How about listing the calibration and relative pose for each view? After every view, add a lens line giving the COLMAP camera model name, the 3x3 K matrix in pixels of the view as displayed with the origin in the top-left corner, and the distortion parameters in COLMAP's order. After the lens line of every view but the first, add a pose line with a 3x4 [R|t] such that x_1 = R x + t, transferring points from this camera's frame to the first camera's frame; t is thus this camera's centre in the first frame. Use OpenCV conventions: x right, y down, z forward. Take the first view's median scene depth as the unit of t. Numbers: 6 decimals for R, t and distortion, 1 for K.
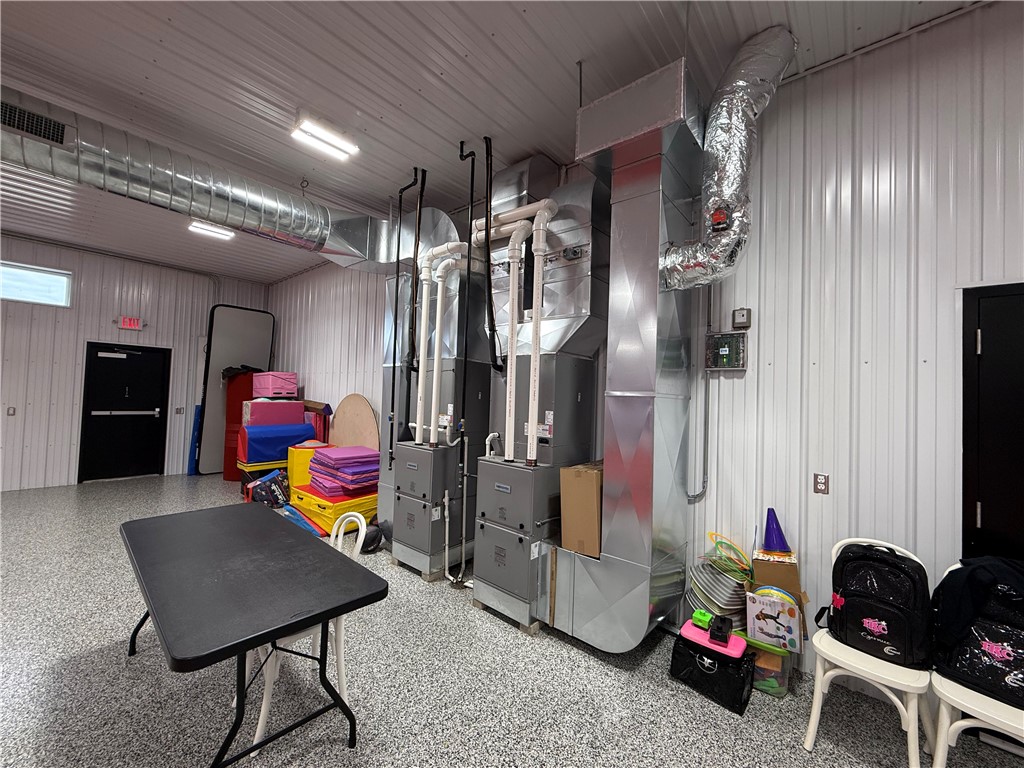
lens RADIAL K [[407.9, 0, 510.9], [0, 407.9, 384.3], [0, 0, 1]] dist [-0.003141, 0.000207]
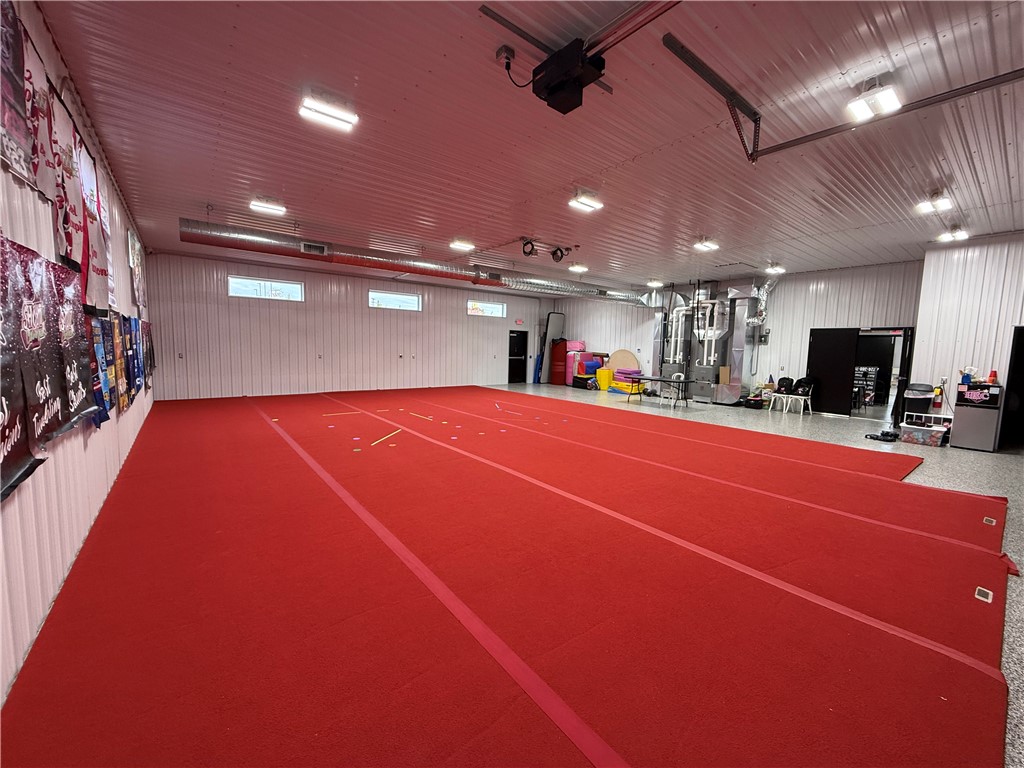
lens RADIAL K [[407.9, 0, 515.8], [0, 407.9, 382.3], [0, 0, 1]] dist [-0.003141, 0.000207]
pose [[0.983135, 0.009887, -0.182616, -1.142570], [0.009397, 0.994488, 0.104433, -0.095427], [0.182642, -0.104387, 0.977622, -3.423111]]
